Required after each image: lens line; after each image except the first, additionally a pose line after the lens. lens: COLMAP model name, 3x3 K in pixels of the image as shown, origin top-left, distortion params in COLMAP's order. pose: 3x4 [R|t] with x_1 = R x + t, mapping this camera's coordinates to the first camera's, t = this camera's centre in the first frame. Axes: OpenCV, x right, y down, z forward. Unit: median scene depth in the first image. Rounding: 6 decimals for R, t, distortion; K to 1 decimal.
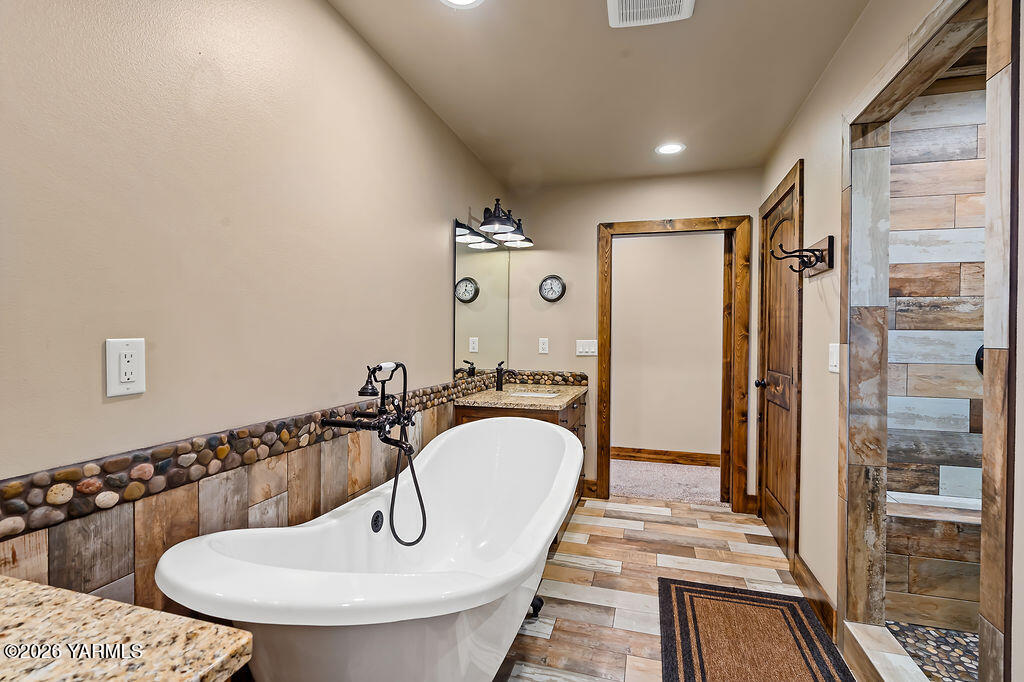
lens RADIAL K [[473.4, 0, 517.1], [0, 473.4, 339.5], [0, 0, 1]] dist [-0.000404, 0.000106]
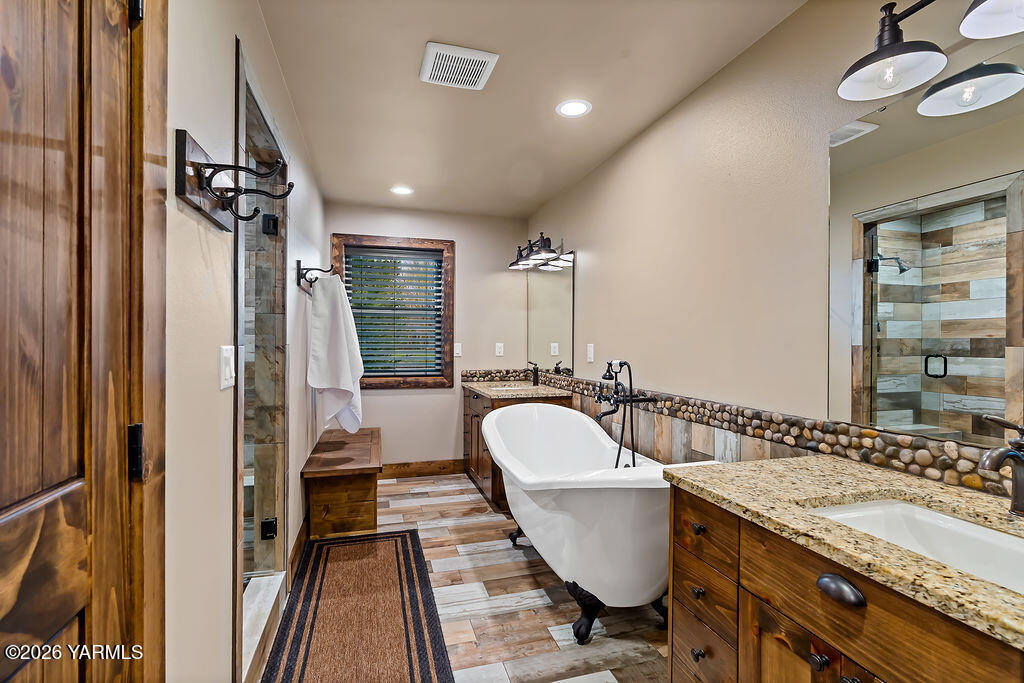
lens RADIAL K [[473.4, 0, 517.1], [0, 473.4, 340.0], [0, 0, 1]] dist [-0.000404, 0.000106]
pose [[-0.839937, -0.009858, -0.542595, 0.746253], [-0.008517, 0.999951, -0.004983, -0.004035], [0.542618, 0.000436, -0.839980, 1.959990]]
